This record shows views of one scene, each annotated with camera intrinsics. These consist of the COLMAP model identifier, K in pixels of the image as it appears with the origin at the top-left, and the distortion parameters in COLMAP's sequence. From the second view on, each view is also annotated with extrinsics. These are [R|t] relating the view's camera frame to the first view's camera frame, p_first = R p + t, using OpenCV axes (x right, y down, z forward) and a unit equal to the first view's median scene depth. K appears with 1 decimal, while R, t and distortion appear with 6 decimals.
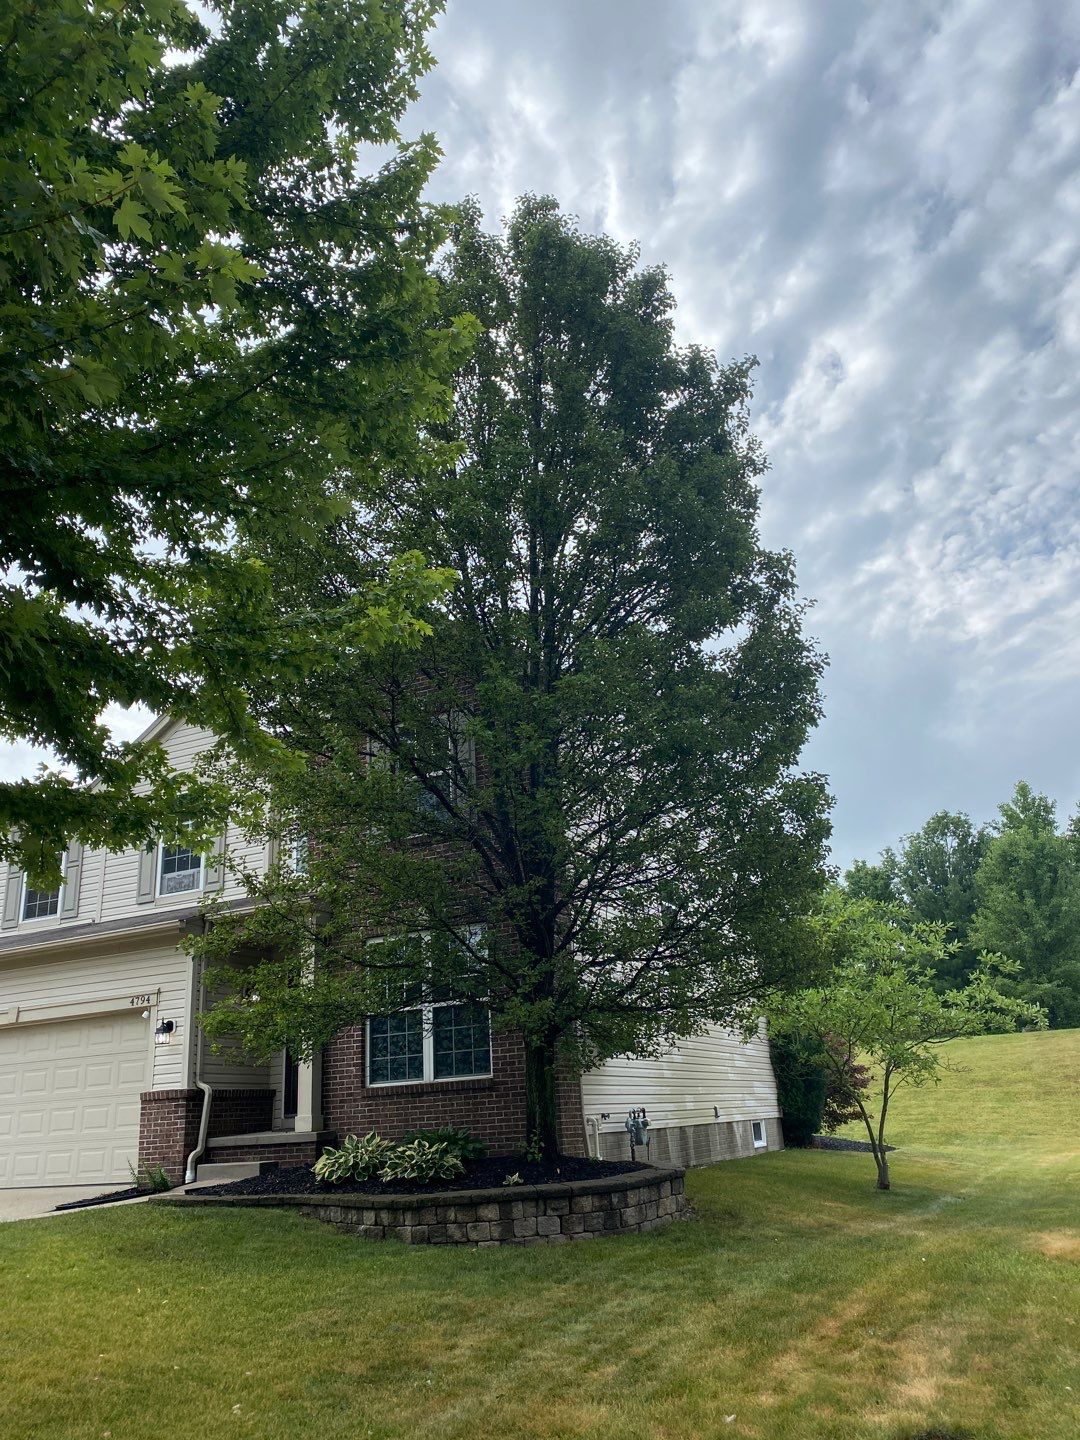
lens RADIAL K [[1120.0, 0, 540.1], [0, 1120.0, 709.7], [0, 0, 1]] dist [0.016780, -0.012394]
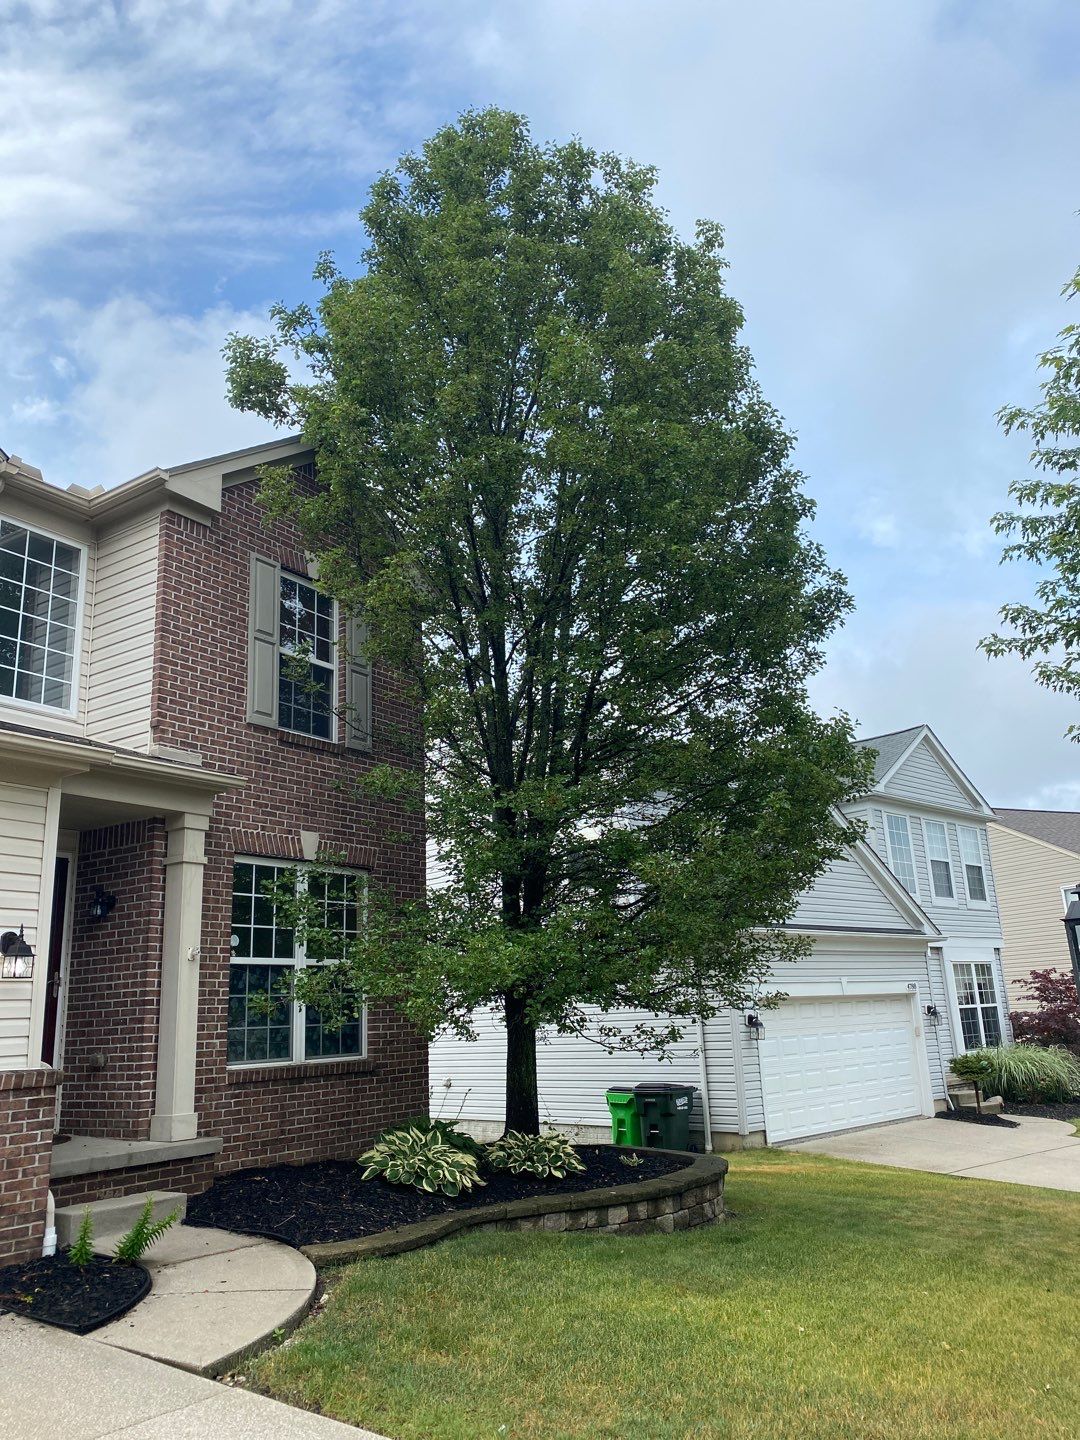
lens RADIAL K [[1077.5, 0, 535.6], [0, 1077.5, 724.2], [0, 0, 1]] dist [0.004044, 0.003090]
pose [[0.156062, 0.311473, 0.937352, -0.789317], [-0.304919, 0.917823, -0.254217, 0.250684], [-0.939505, -0.246143, 0.238211, 0.713076]]
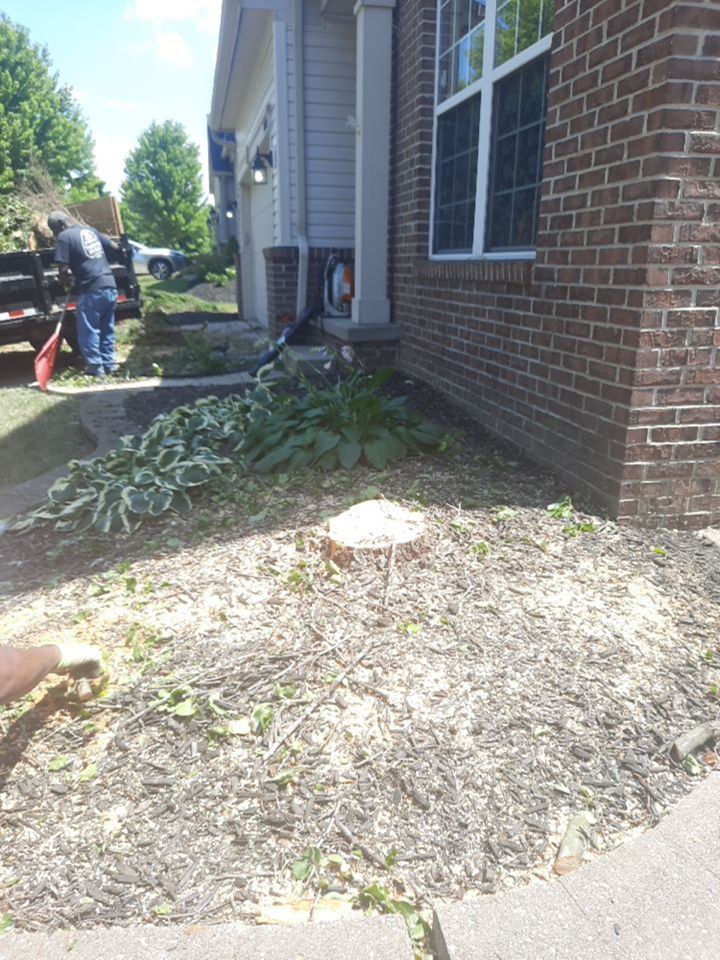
lens RADIAL K [[709.8, 0, 354.9], [0, 709.8, 477.5], [0, 0, 1]] dist [0.028807, -0.042805]
pose [[0.601411, 0.289201, -0.744760, 0.114530], [0.233196, 0.828050, 0.509855, 0.236500], [0.764149, -0.480308, 0.430558, 0.763703]]
